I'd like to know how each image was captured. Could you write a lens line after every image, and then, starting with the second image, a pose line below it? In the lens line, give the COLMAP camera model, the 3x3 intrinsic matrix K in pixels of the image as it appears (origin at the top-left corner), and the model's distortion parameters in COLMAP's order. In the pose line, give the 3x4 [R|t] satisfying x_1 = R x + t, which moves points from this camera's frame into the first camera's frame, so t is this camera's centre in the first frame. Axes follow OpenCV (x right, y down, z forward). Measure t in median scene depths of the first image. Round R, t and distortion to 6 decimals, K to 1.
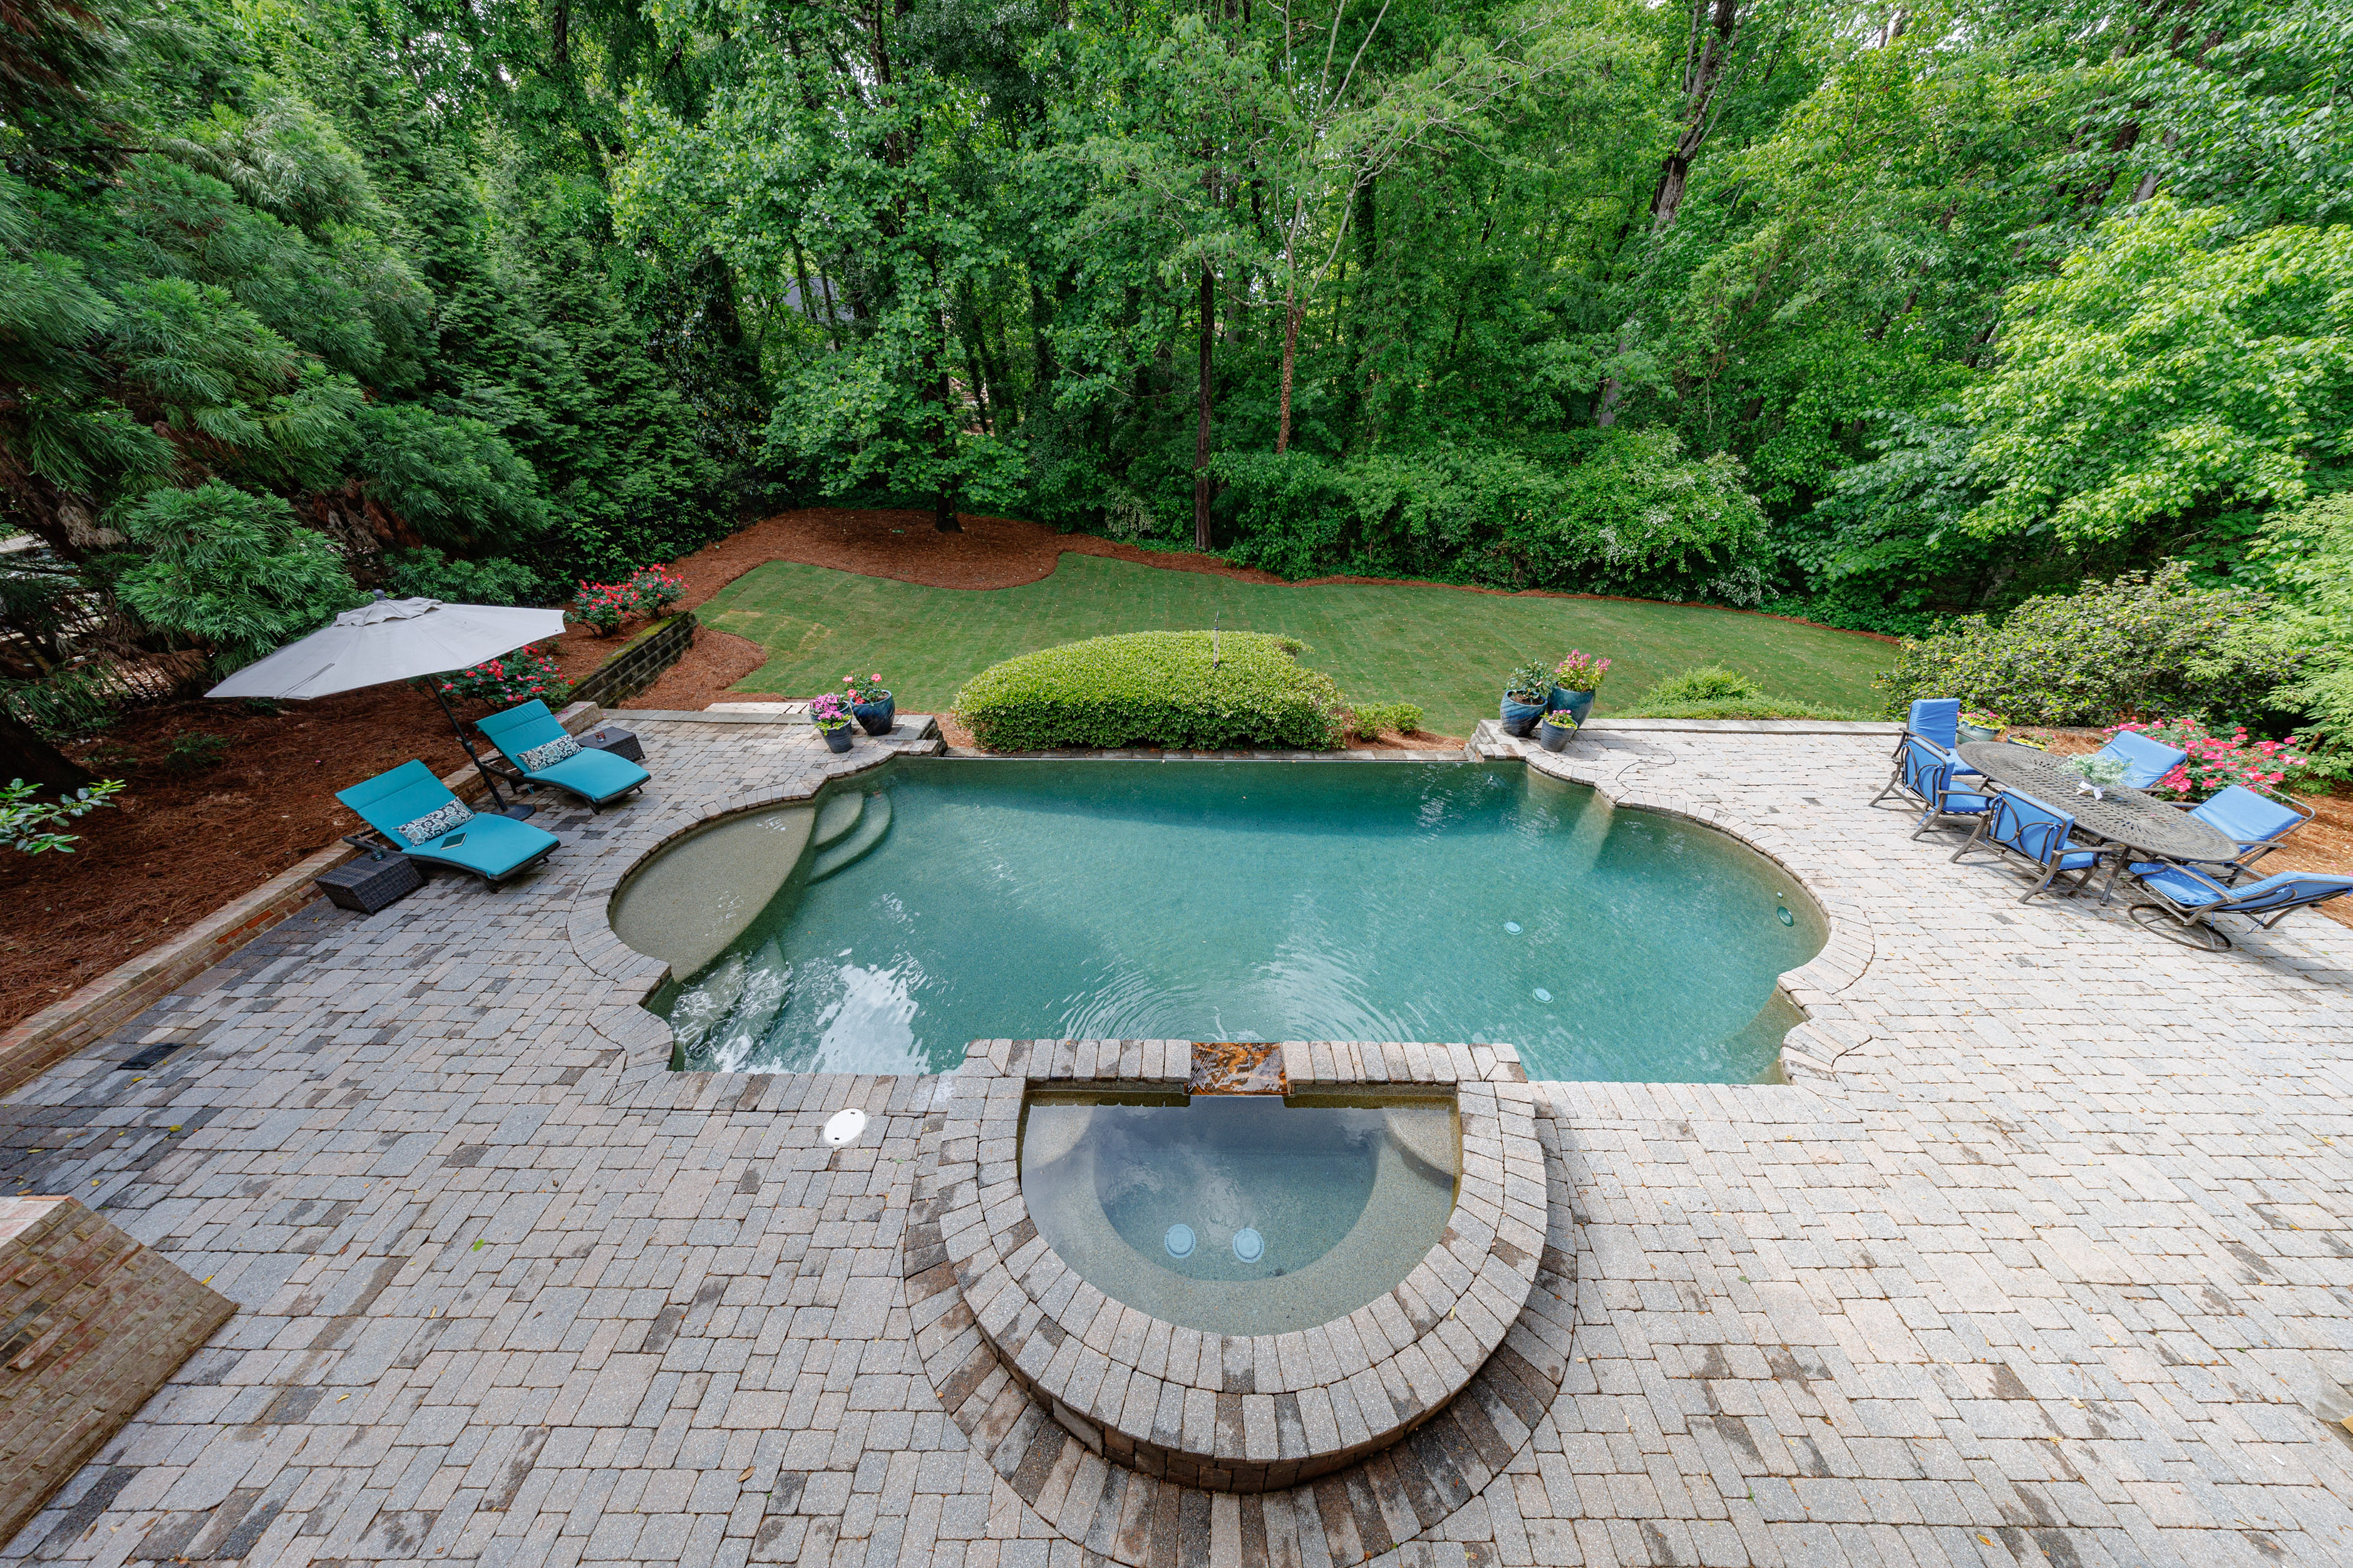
lens RADIAL K [[681.8, 0, 1177.5], [0, 681.8, 781.7], [0, 0, 1]] dist [-0.001679, -0.000078]
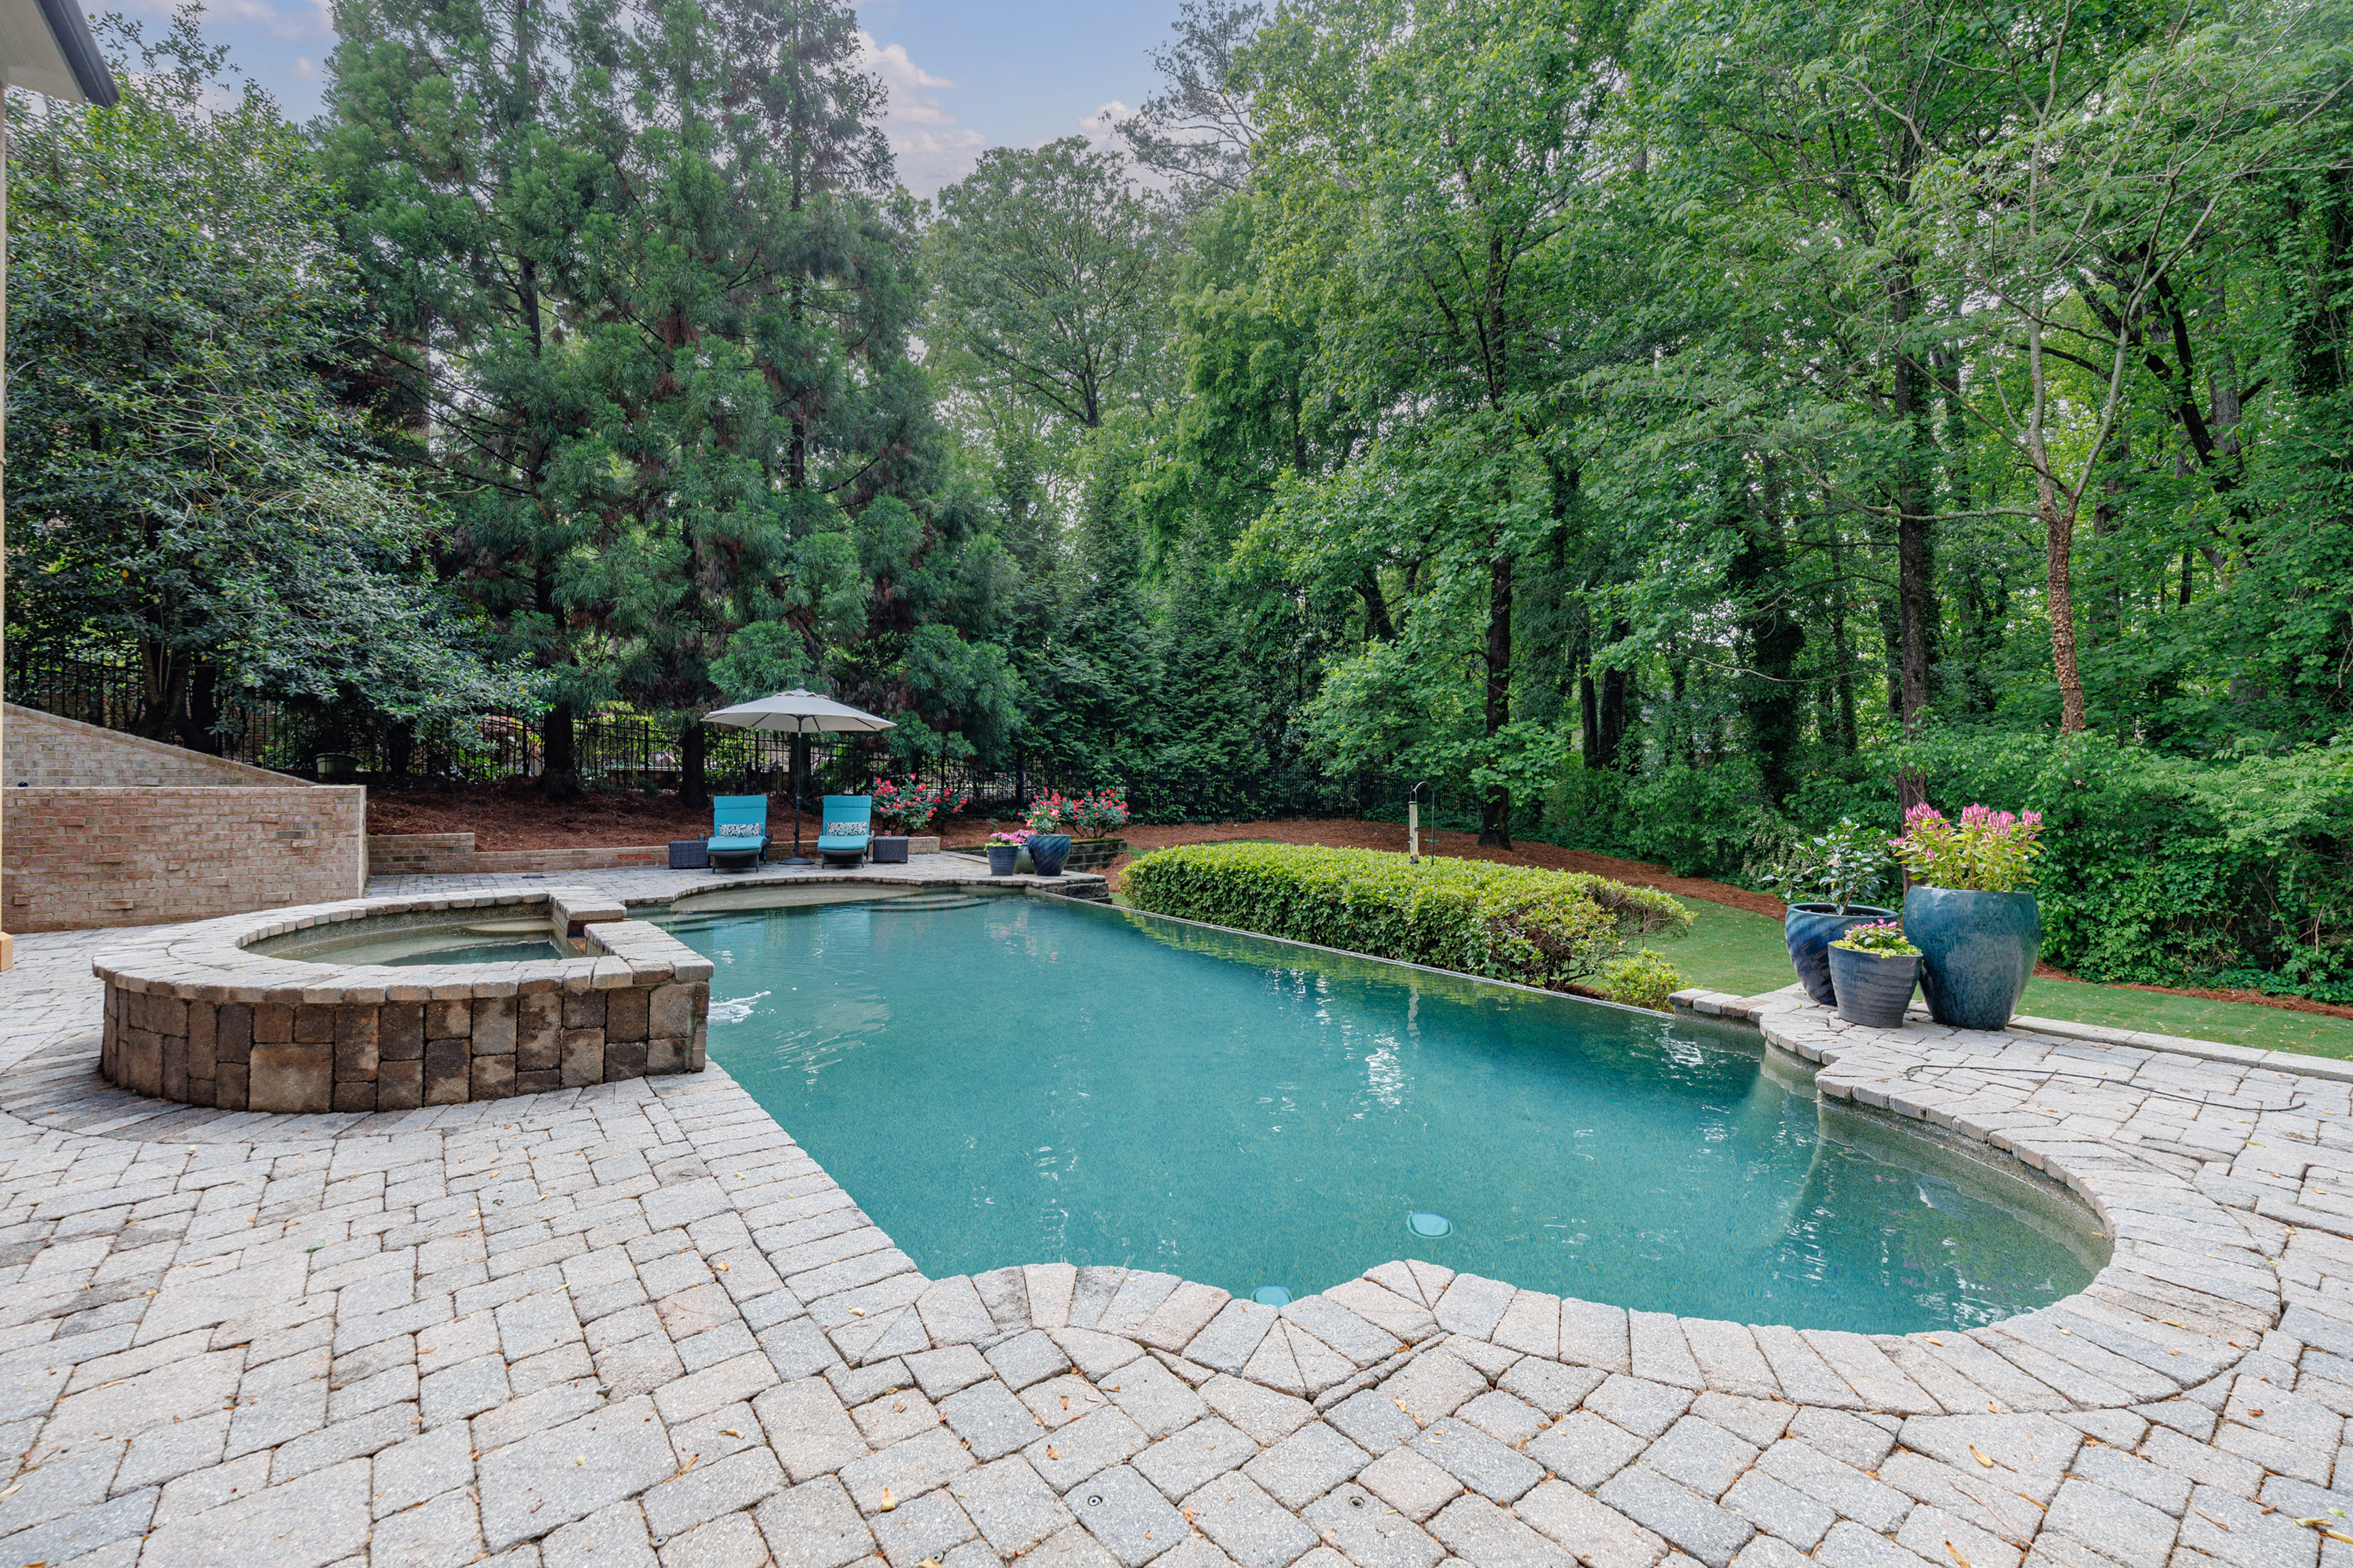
lens RADIAL K [[981.7, 0, 1182.3], [0, 981.7, 783.2], [0, 0, 1]] dist [-0.003135, -0.000217]
pose [[0.622795, 0.005798, -0.782364, 0.480495], [-0.418010, 0.847752, -0.326471, 0.118697], [0.661358, 0.530361, 0.530400, 0.238126]]
